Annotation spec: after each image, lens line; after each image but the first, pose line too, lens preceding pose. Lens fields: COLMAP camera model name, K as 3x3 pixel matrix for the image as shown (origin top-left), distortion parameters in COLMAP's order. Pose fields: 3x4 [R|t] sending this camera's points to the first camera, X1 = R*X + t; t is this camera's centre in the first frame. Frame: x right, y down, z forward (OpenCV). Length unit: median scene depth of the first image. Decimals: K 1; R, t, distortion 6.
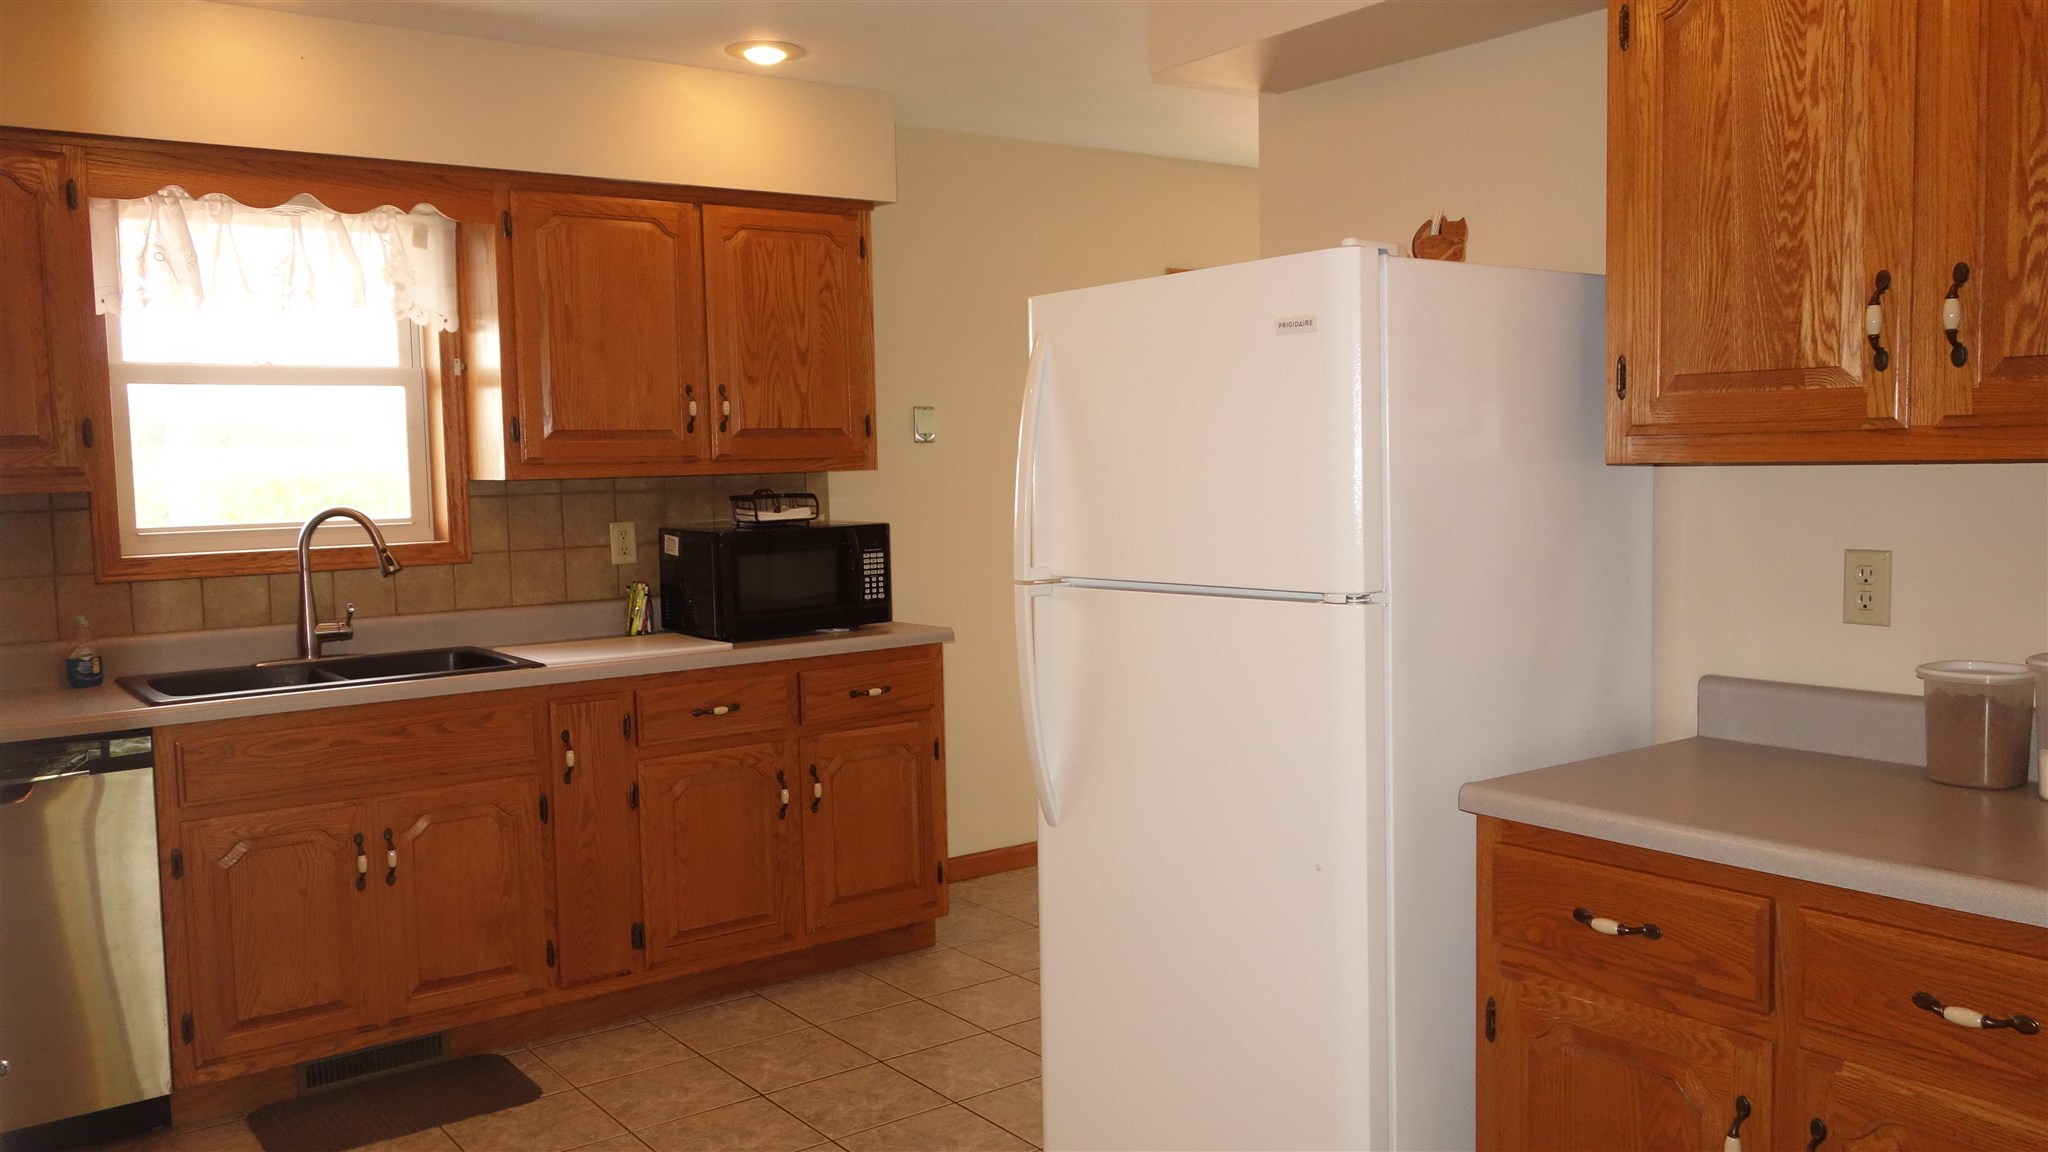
lens RADIAL K [[1633.5, 0, 1022.3], [0, 1633.5, 573.6], [0, 0, 1]] dist [0.015029, 0.007371]
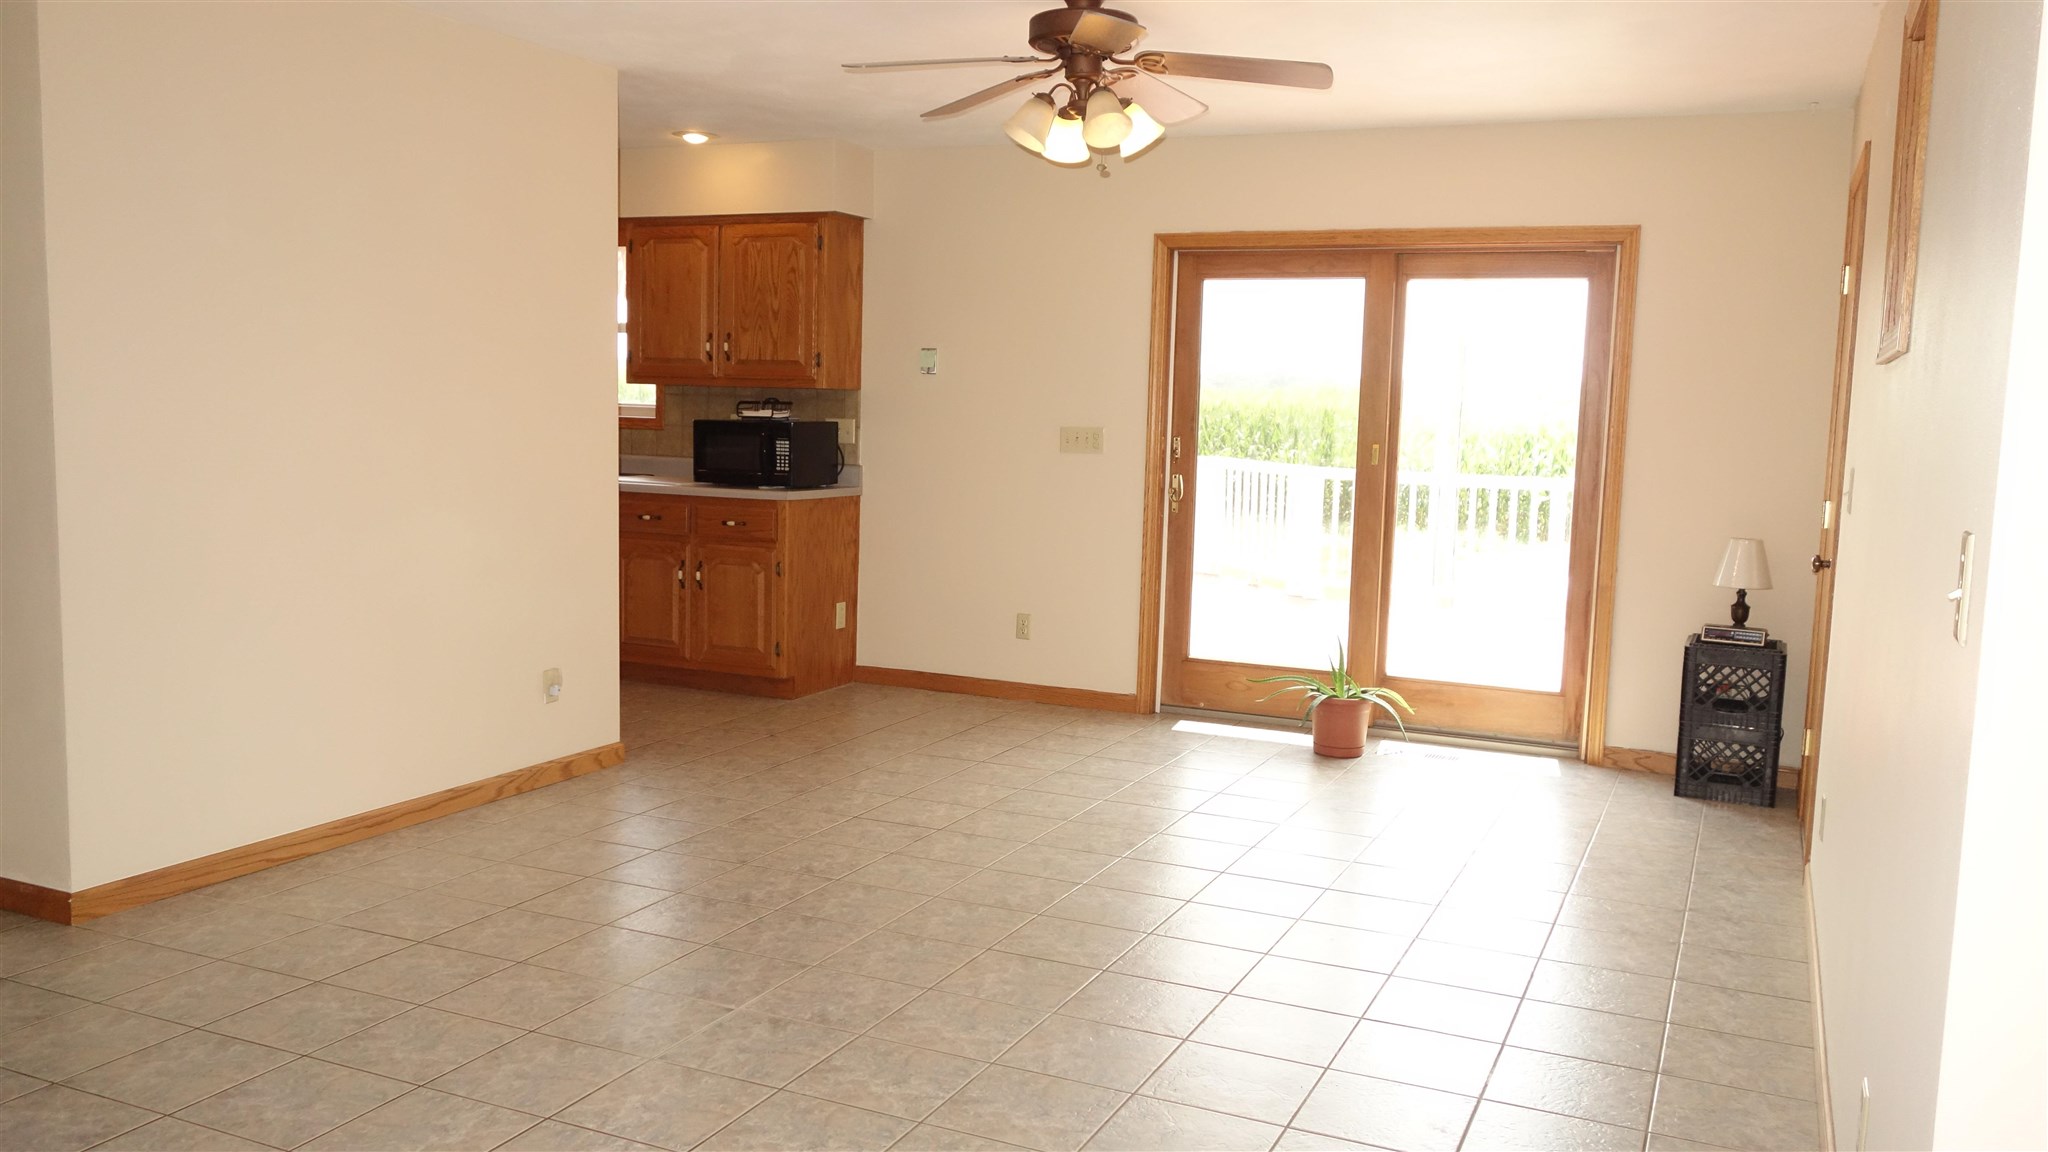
lens RADIAL K [[1633.5, 0, 1022.9], [0, 1633.5, 578.9], [0, 0, 1]] dist [0.015029, 0.007371]
pose [[0.479826, 0.134627, -0.866973, 1.413403], [-0.096098, 0.990276, 0.100589, -0.062033], [0.872085, 0.035049, 0.488098, 0.444961]]
